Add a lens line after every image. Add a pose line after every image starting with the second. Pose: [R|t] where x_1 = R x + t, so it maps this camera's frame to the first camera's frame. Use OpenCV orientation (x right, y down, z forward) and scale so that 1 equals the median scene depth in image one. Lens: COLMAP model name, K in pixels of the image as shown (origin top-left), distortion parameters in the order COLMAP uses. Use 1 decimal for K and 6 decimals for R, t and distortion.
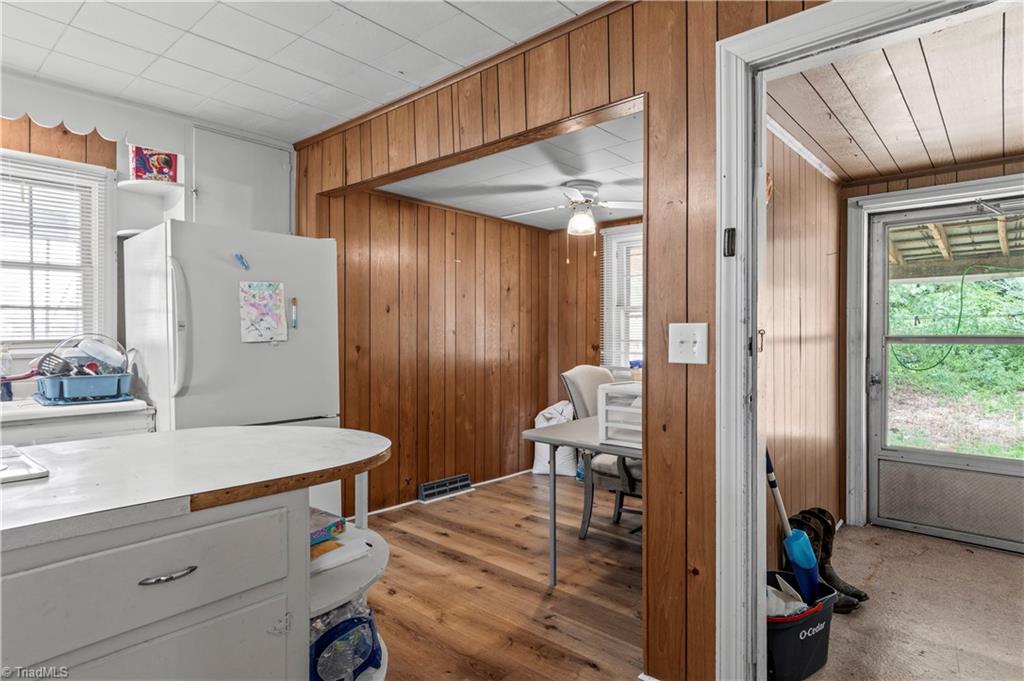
lens RADIAL K [[555.1, 0, 512.3], [0, 555.1, 339.3], [0, 0, 1]] dist [0.000101, 0.000923]
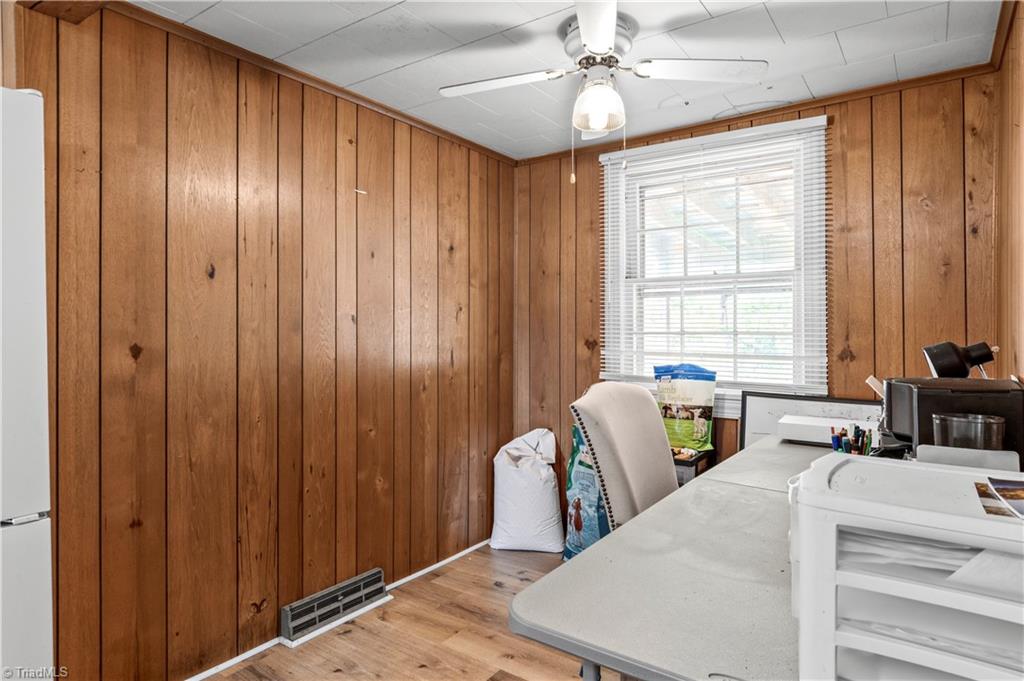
lens RADIAL K [[555.1, 0, 535.2], [0, 555.1, 330.4], [0, 0, 1]] dist [0.000101, 0.000923]
pose [[0.987619, -0.001641, 0.156860, -0.011821], [0.002160, 0.999993, -0.003134, 0.000900], [-0.156854, 0.003434, 0.987616, 0.399334]]
